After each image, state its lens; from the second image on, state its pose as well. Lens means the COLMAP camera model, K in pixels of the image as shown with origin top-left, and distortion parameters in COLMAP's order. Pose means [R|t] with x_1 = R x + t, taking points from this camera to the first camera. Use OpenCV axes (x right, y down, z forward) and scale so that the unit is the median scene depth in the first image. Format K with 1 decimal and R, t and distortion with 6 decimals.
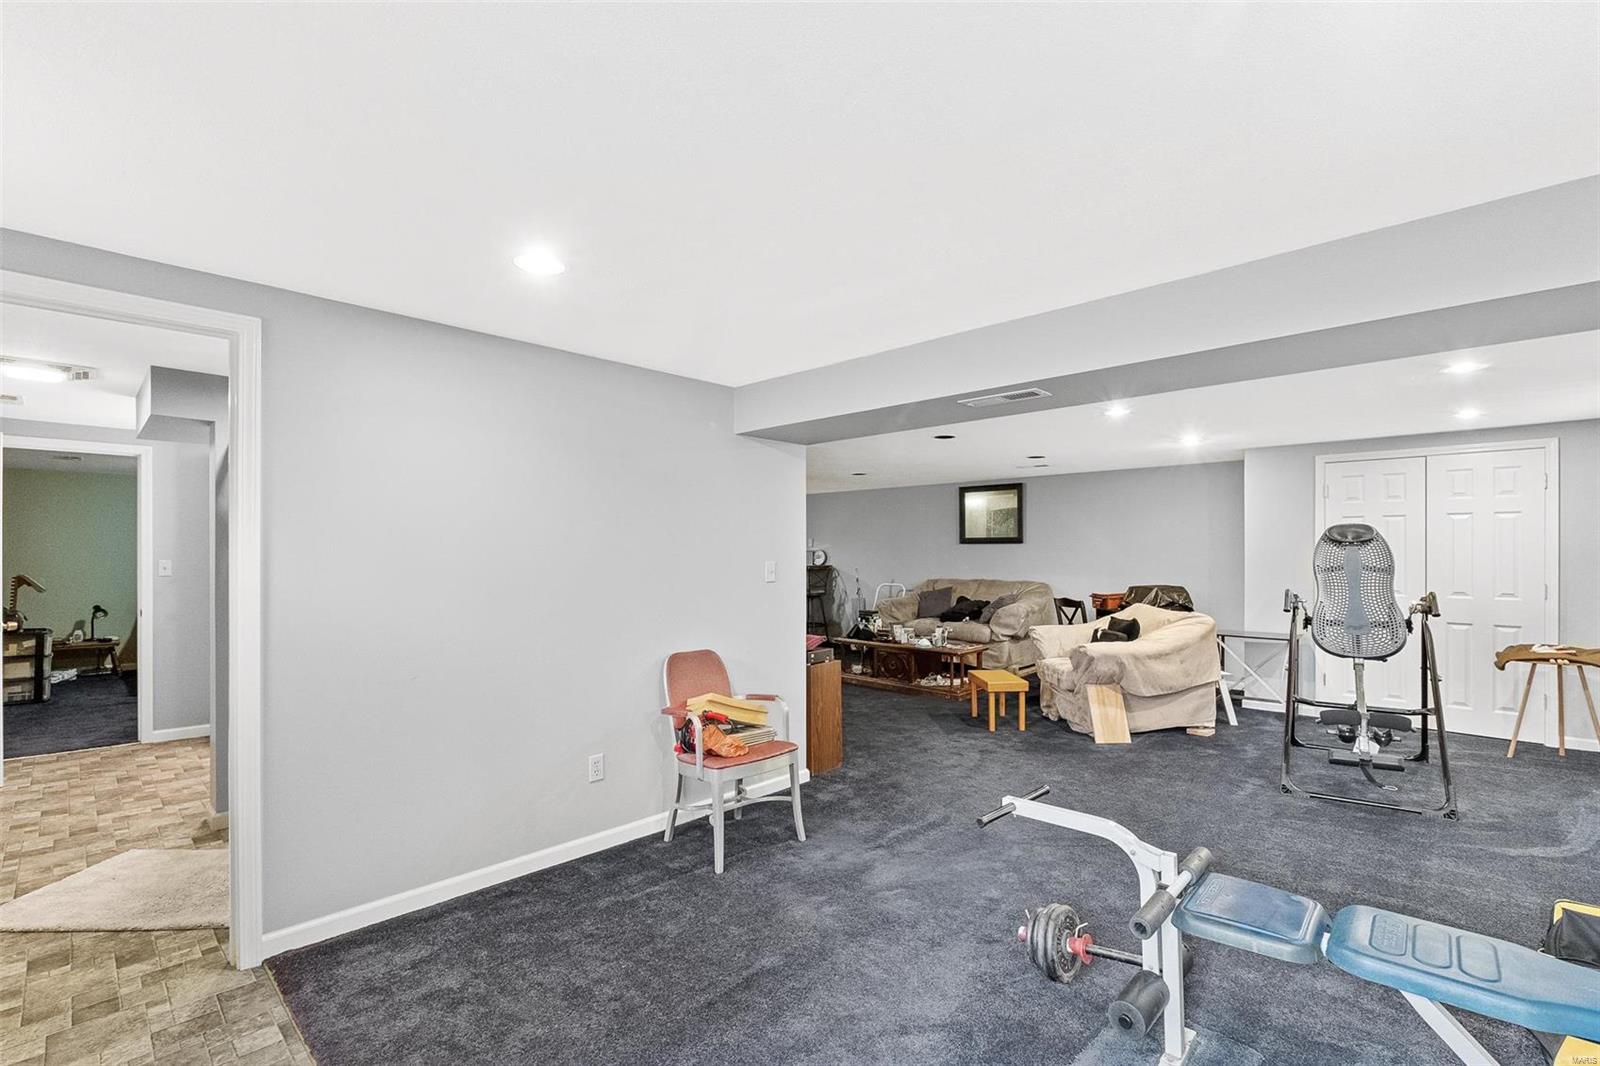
lens RADIAL K [[723.8, 0, 795.6], [0, 723.8, 546.2], [0, 0, 1]] dist [-0.003763, -0.000754]
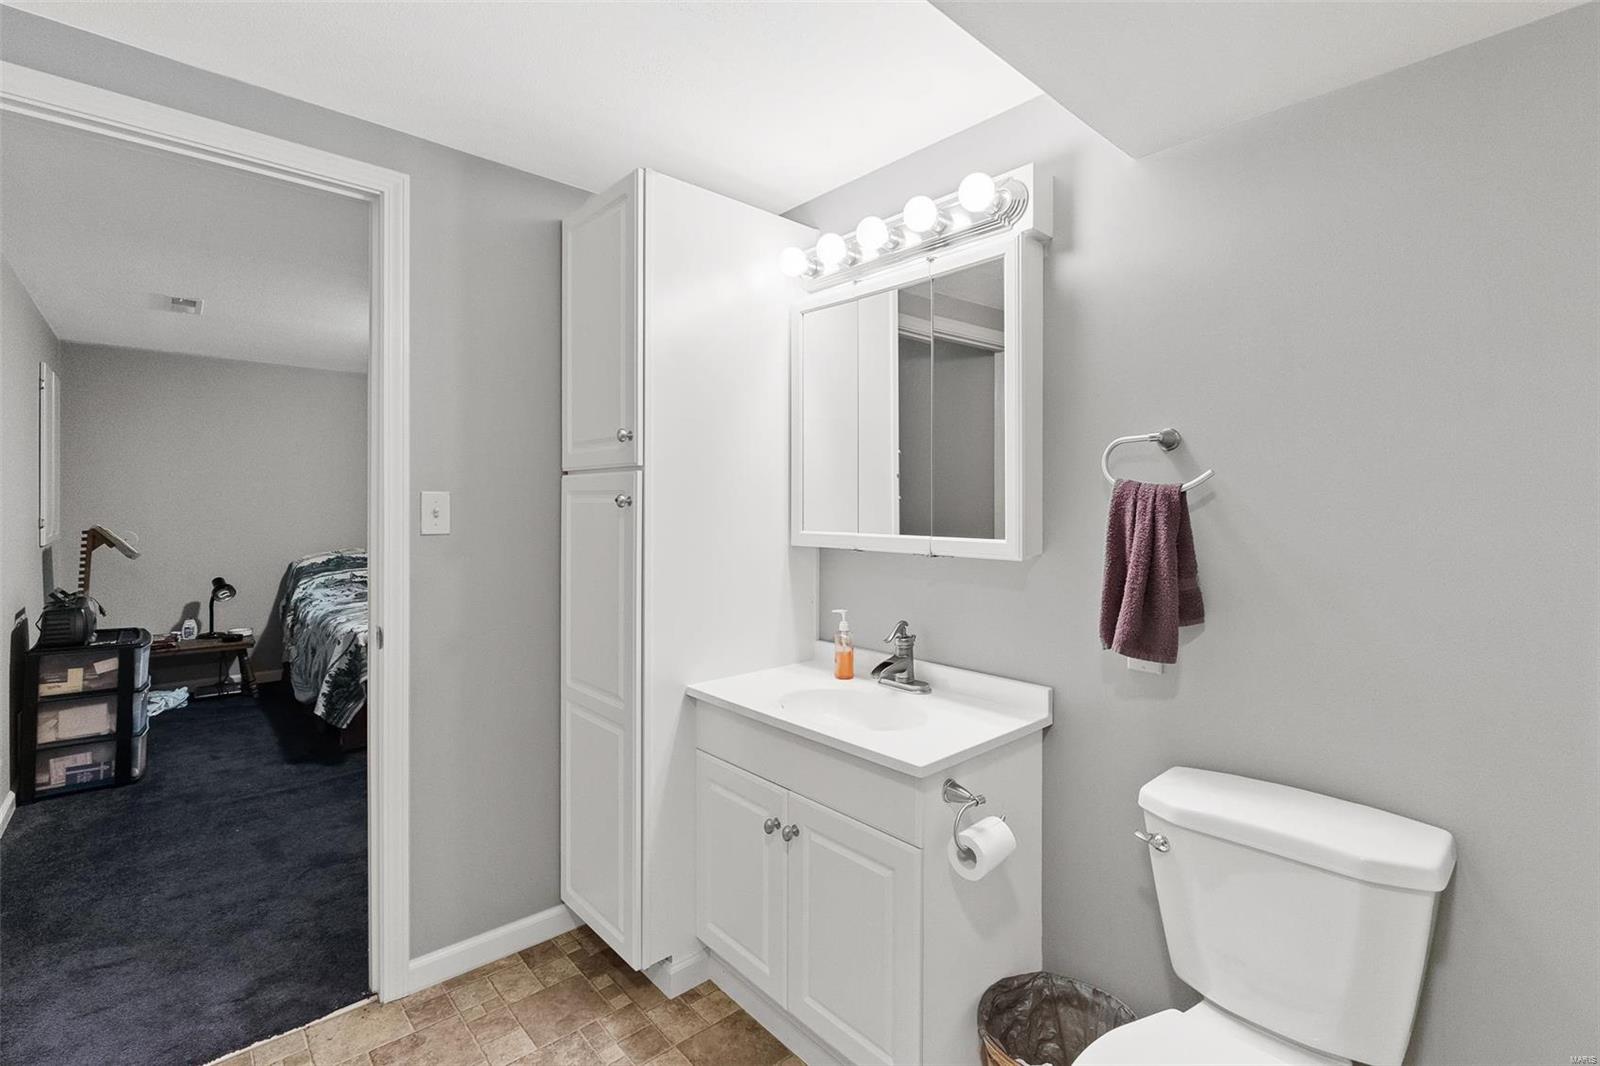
lens RADIAL K [[723.8, 0, 789.8], [0, 723.8, 505.8], [0, 0, 1]] dist [-0.003763, -0.000754]
pose [[0.997225, 0.005180, -0.074265, -0.471128], [-0.004689, 0.999966, 0.006793, 0.016192], [0.074298, -0.006426, 0.997215, 0.455939]]
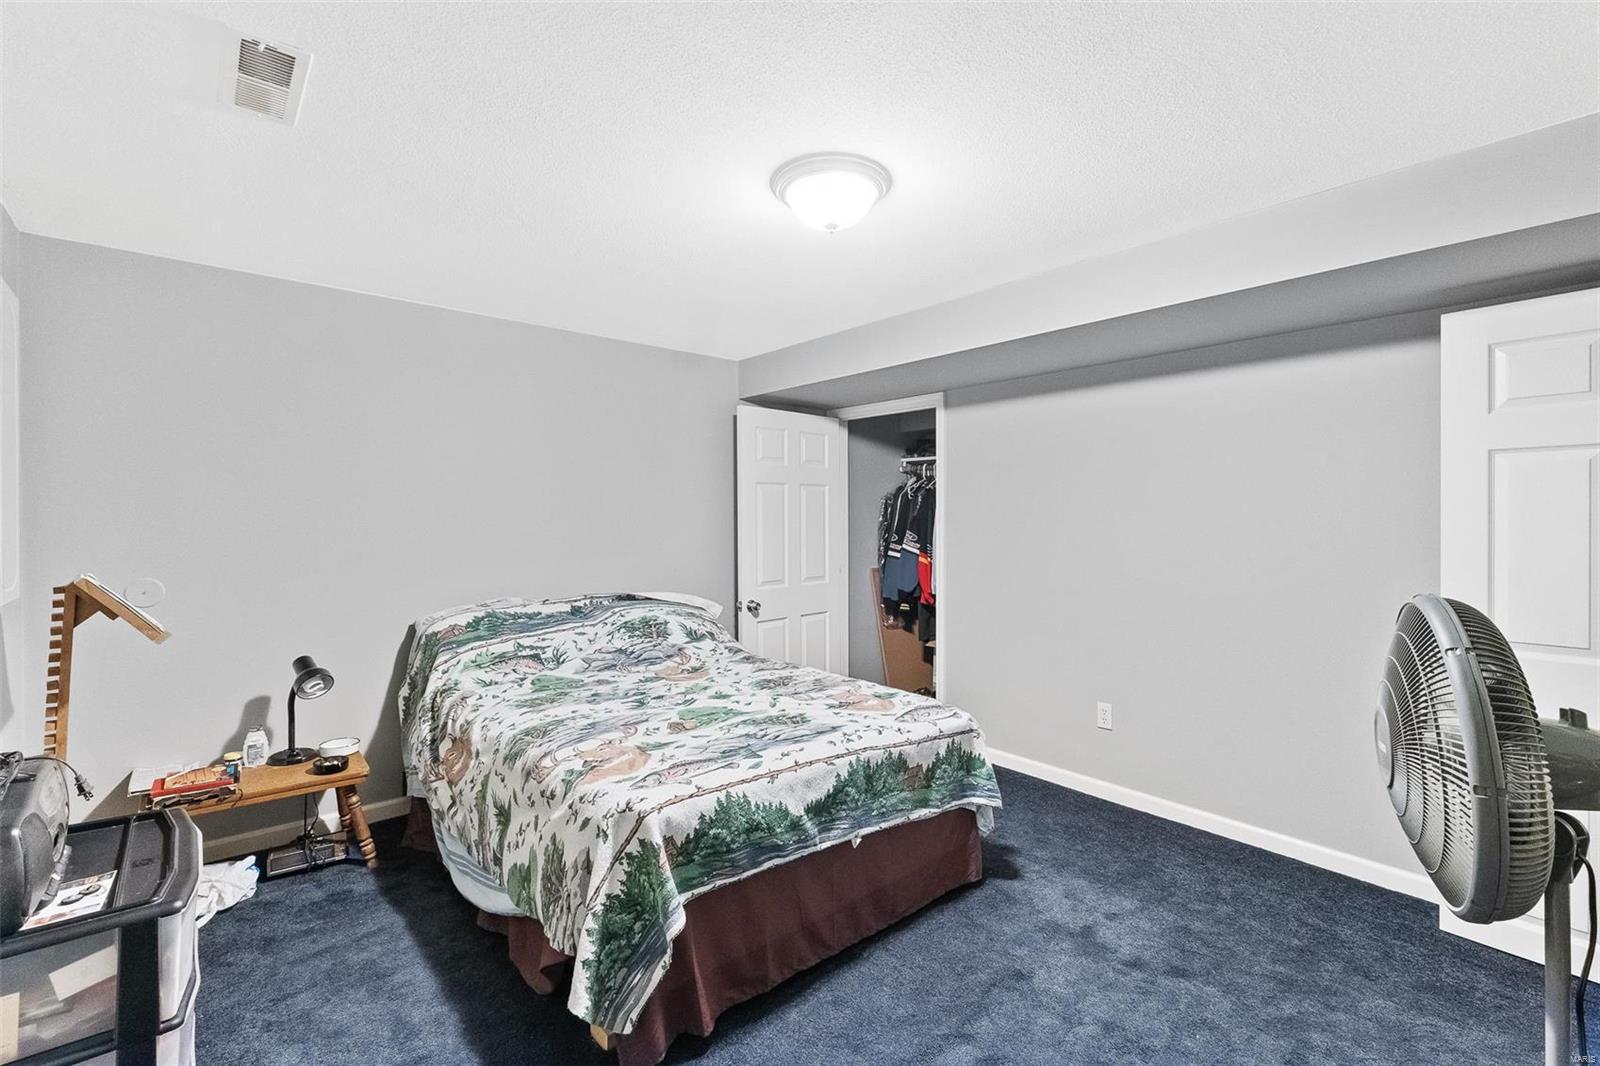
lens RADIAL K [[723.8, 0, 805.7], [0, 723.8, 525.6], [0, 0, 1]] dist [-0.003763, -0.000754]
pose [[0.996545, -0.000083, -0.083049, -0.729412], [0.001004, 0.999938, 0.011055, 0.015360], [0.083043, -0.011100, 0.996484, 0.702541]]
